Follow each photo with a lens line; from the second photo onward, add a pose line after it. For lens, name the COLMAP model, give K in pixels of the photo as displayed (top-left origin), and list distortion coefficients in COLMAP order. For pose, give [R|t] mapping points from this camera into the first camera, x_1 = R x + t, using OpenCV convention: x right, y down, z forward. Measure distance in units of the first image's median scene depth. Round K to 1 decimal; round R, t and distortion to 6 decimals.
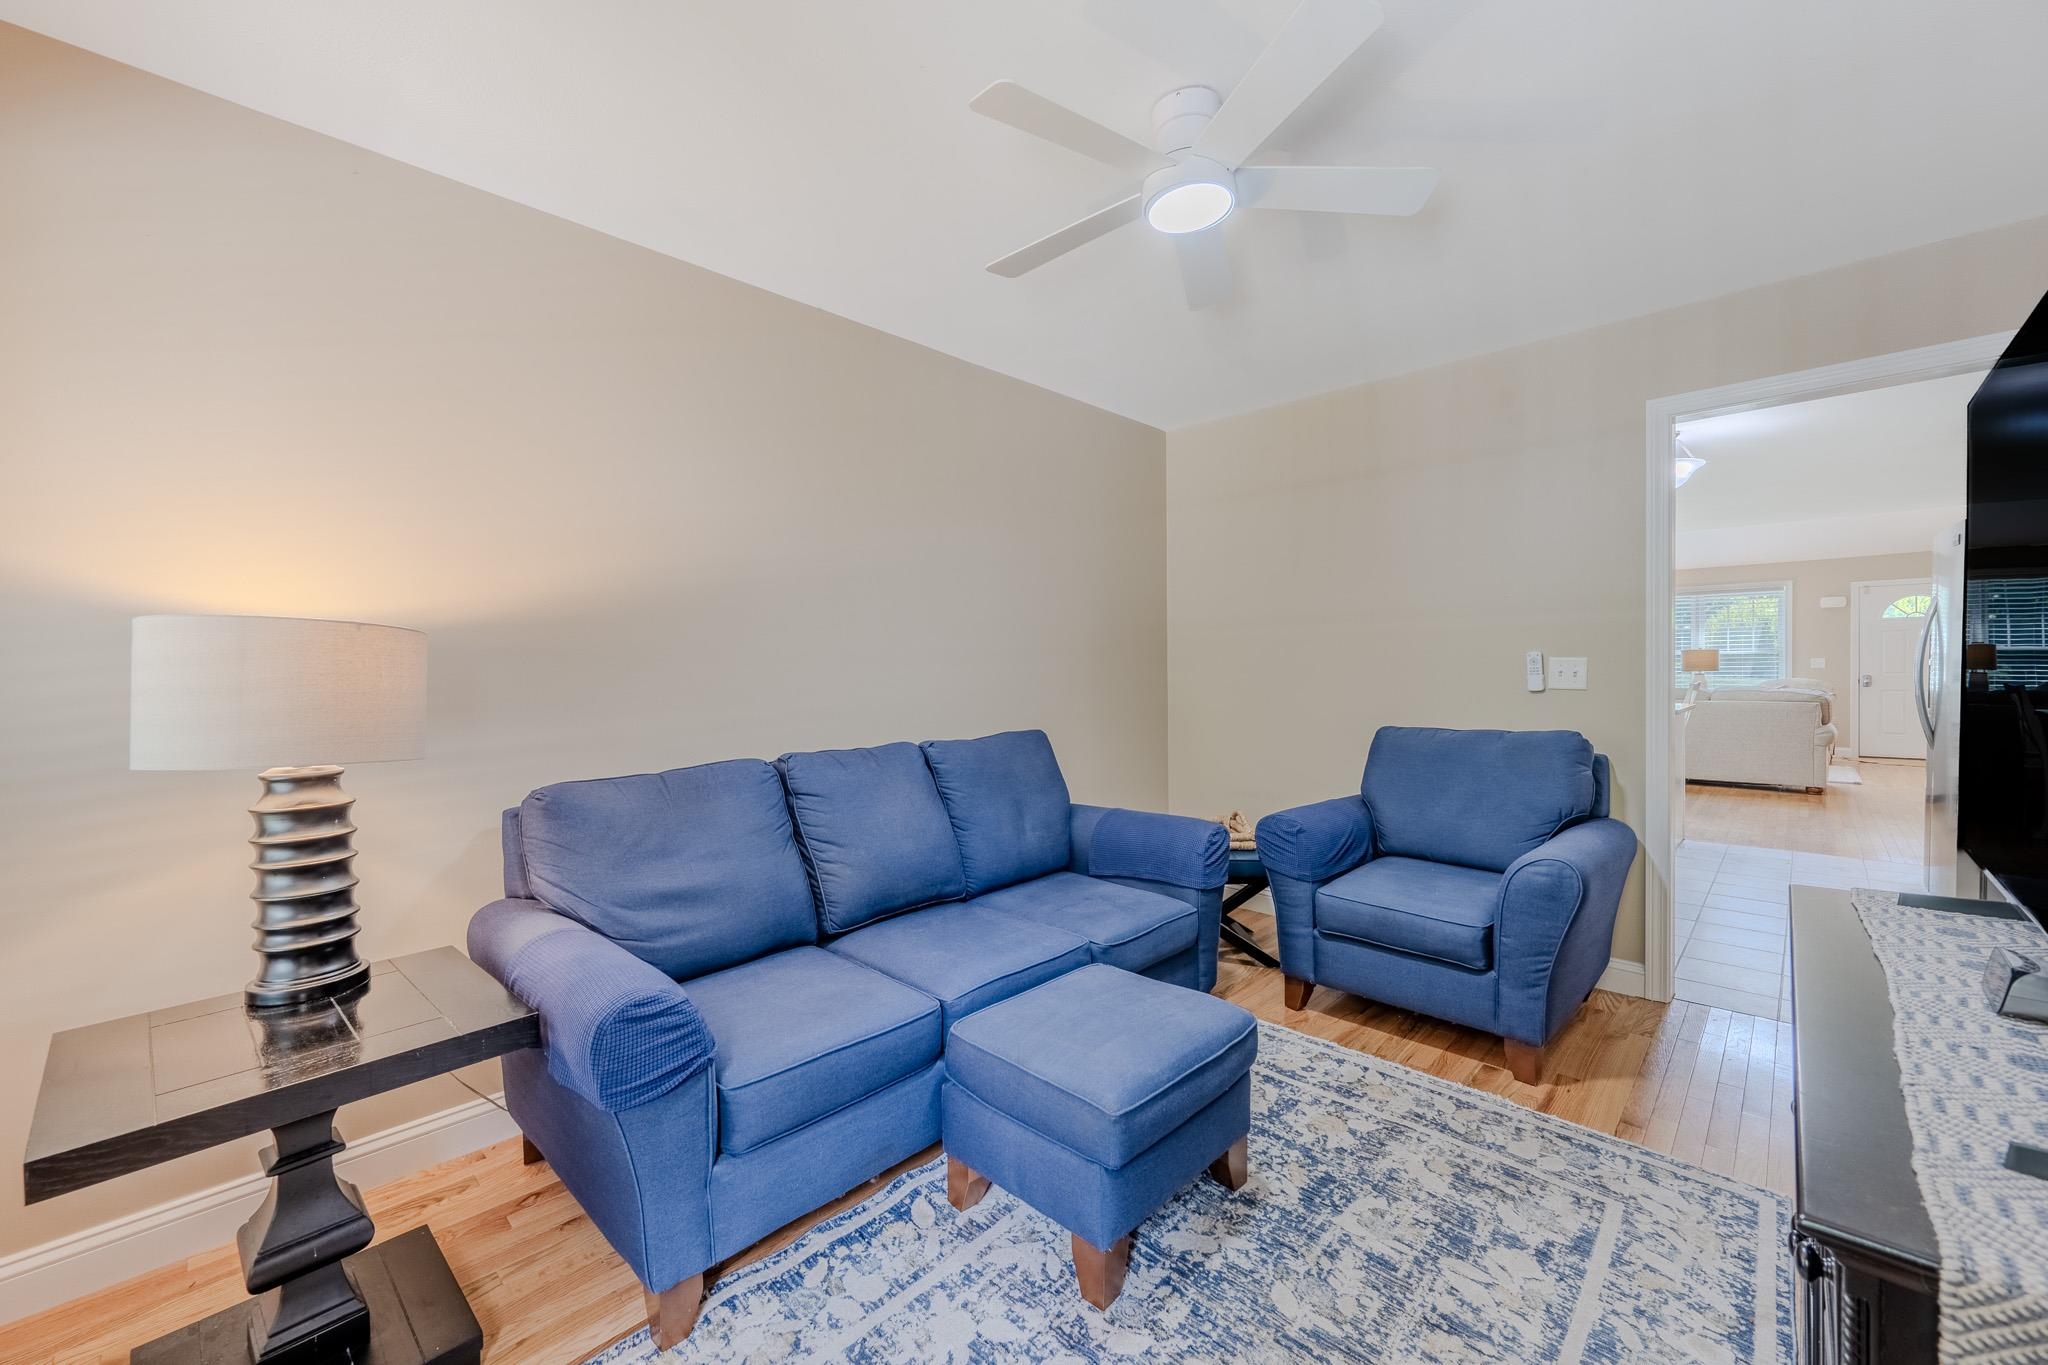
lens RADIAL K [[811.4, 0, 1011.6], [0, 811.4, 685.7], [0, 0, 1]] dist [0.000050, -0.000248]
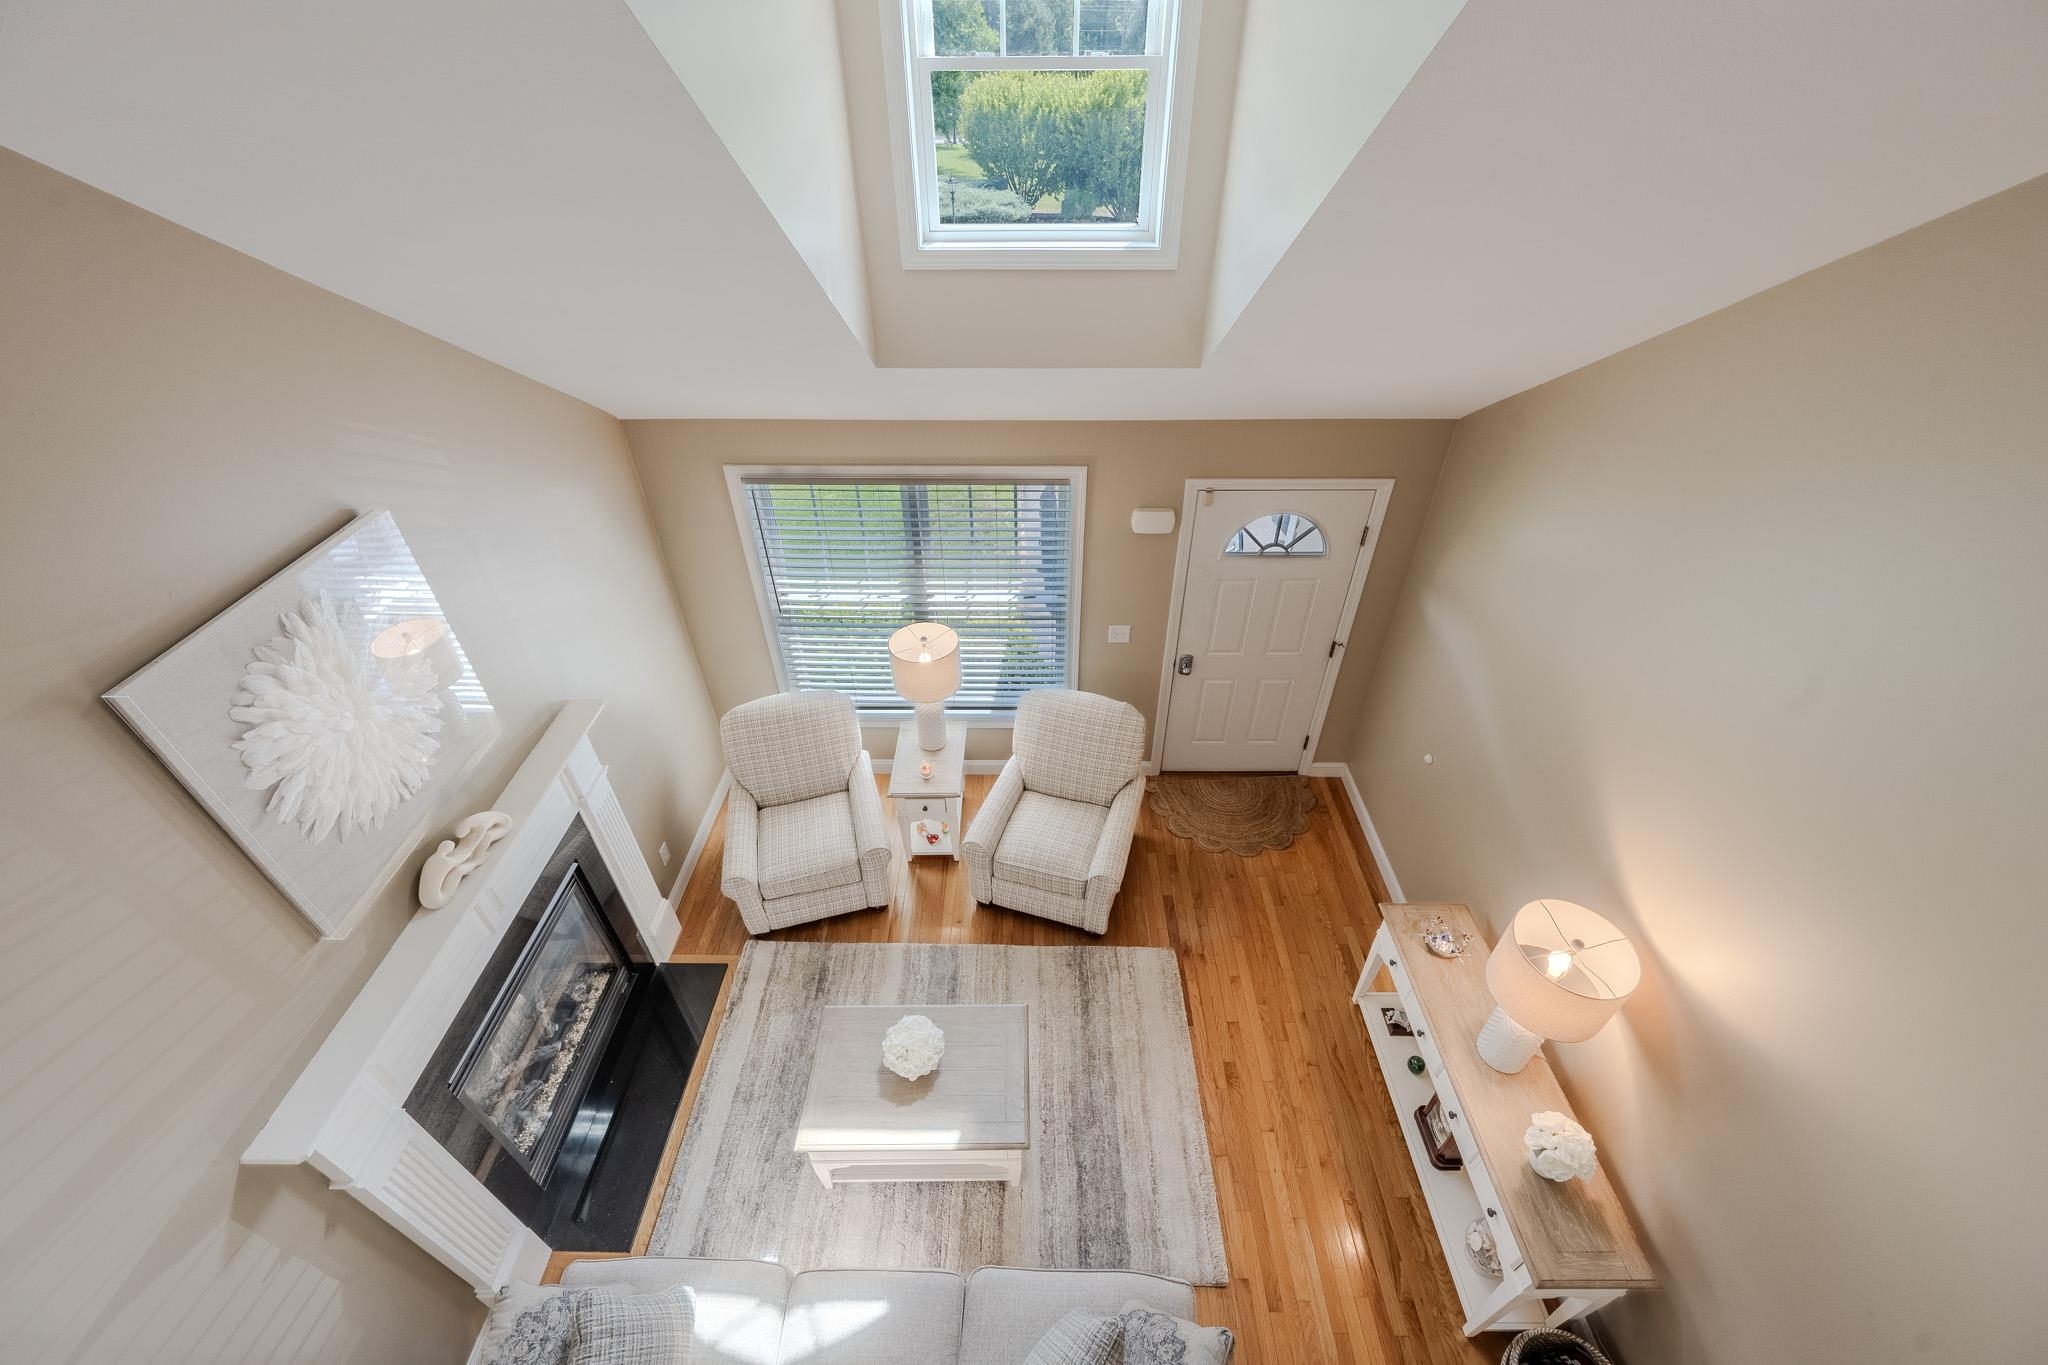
lens RADIAL K [[811.4, 0, 1029.7], [0, 811.4, 691.5], [0, 0, 1]] dist [0.000050, -0.000248]
pose [[0.720578, -0.422048, 0.550130, 3.807317], [0.005798, 0.797051, 0.603885, -1.623019], [-0.693350, -0.431956, 0.576784, 4.181743]]
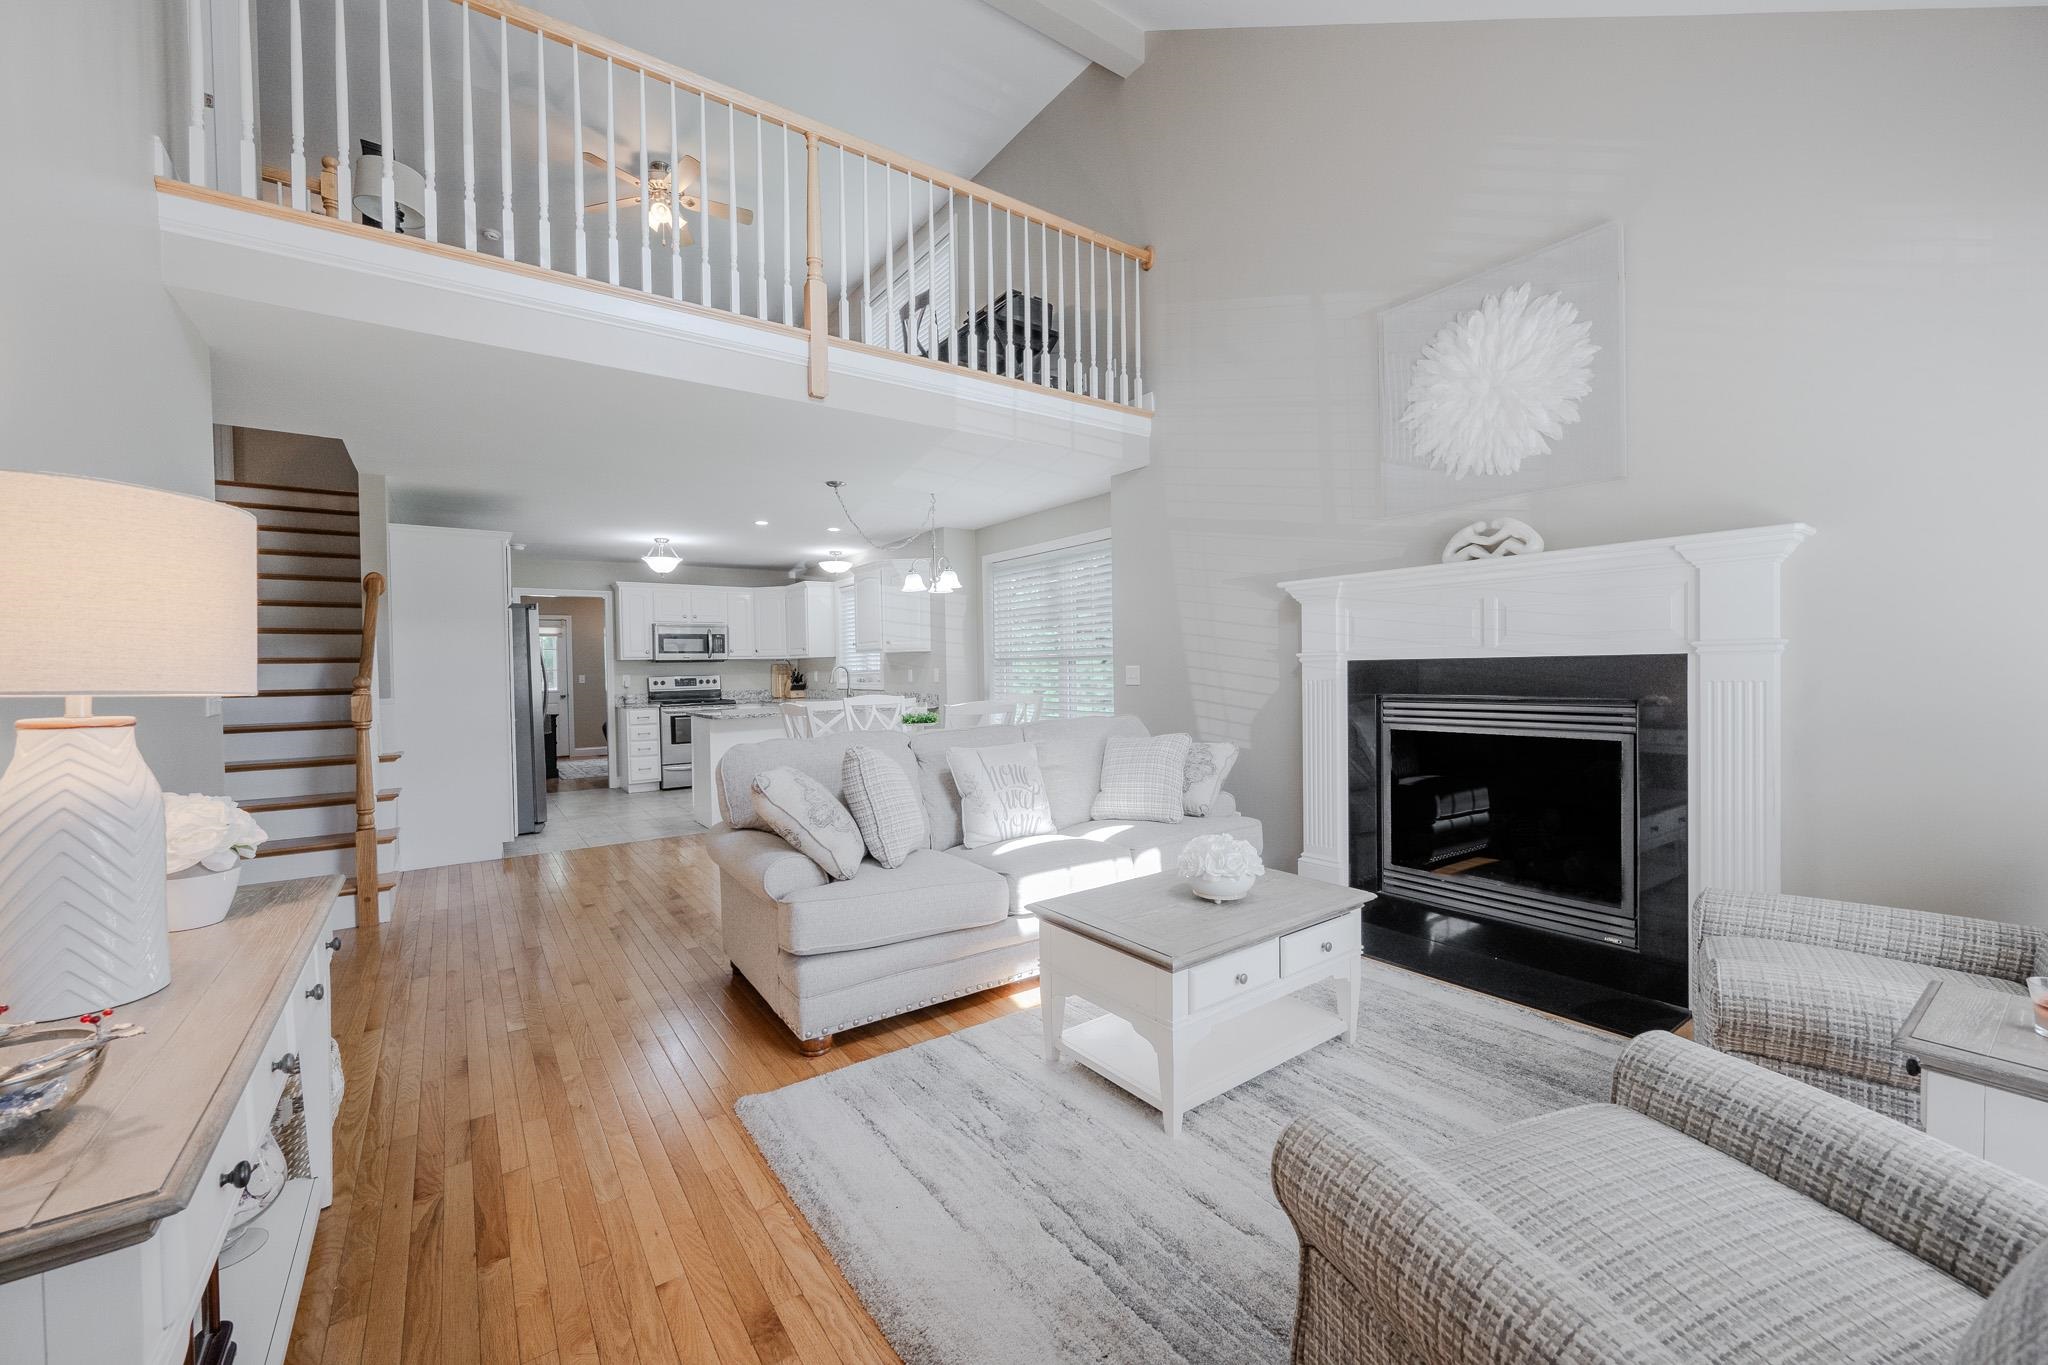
lens RADIAL K [[811.4, 0, 1031.4], [0, 811.4, 691.0], [0, 0, 1]] dist [0.000050, -0.000248]
pose [[-0.174197, 0.042482, -0.983794, 5.720119], [-0.001529, 0.999056, 0.043412, -0.178785], [0.984710, 0.009067, -0.173968, 5.030218]]
